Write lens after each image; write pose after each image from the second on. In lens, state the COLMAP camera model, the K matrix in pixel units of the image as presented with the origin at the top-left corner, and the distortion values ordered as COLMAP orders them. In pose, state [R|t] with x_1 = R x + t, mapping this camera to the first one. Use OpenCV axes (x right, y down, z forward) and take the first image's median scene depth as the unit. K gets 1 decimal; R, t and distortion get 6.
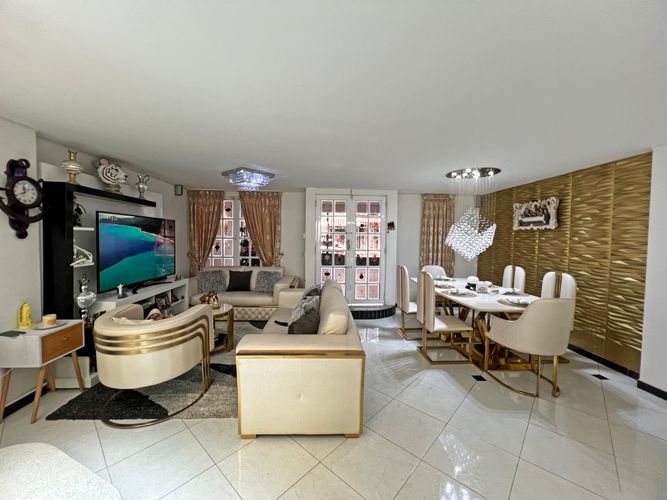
lens RADIAL K [[272.7, 0, 331.0], [0, 272.7, 248.1], [0, 0, 1]] dist [0.008589, -0.001669]
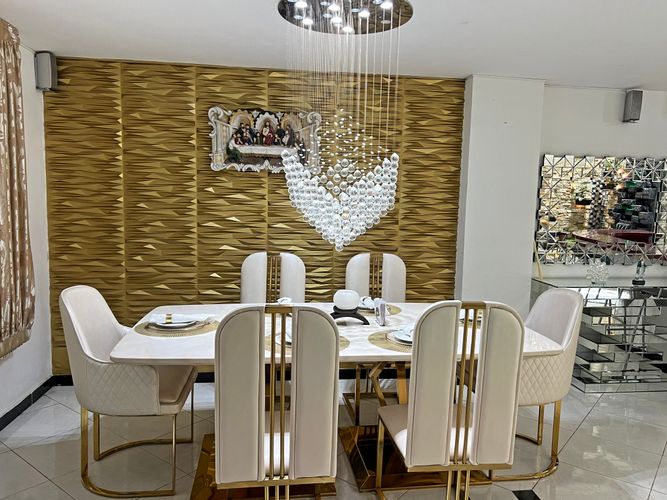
lens RADIAL K [[444.0, 0, 332.9], [0, 444.0, 250.8], [0, 0, 1]] dist [0.024730, -0.000772]
pose [[-0.055628, -0.134145, 0.989399, -0.059037], [0.013941, 0.990733, 0.135110, -0.031507], [-0.998354, 0.021310, -0.053243, 0.859554]]
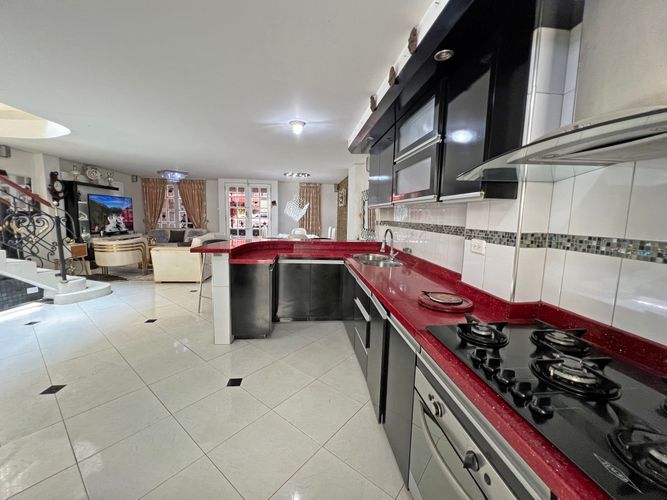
lens RADIAL K [[272.7, 0, 328.5], [0, 272.7, 247.3], [0, 0, 1]] dist [0.008589, -0.001669]
pose [[0.998155, 0.001007, 0.060713, 0.697736], [-0.005795, 0.996878, 0.078741, 0.078167], [-0.060444, -0.078948, 0.995045, -1.006437]]
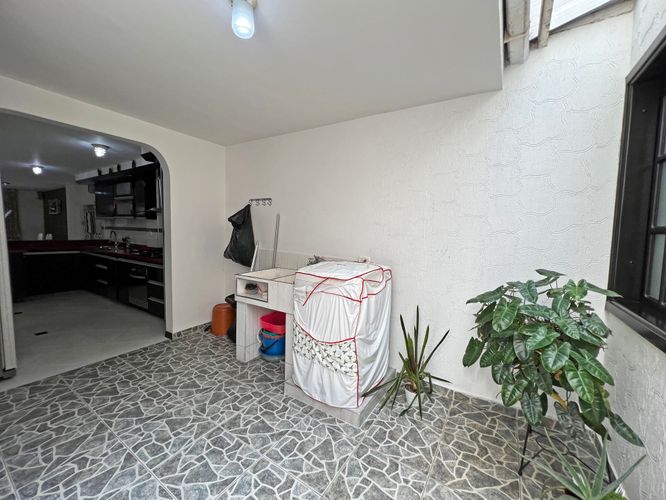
lens RADIAL K [[272.3, 0, 331.3], [0, 272.3, 247.4], [0, 0, 1]] dist [0.008589, -0.001669]
pose [[0.575064, -0.061519, 0.815792, 0.335217], [0.020400, 0.997937, 0.060875, 0.116649], [-0.817854, -0.018365, 0.575132, -2.213918]]
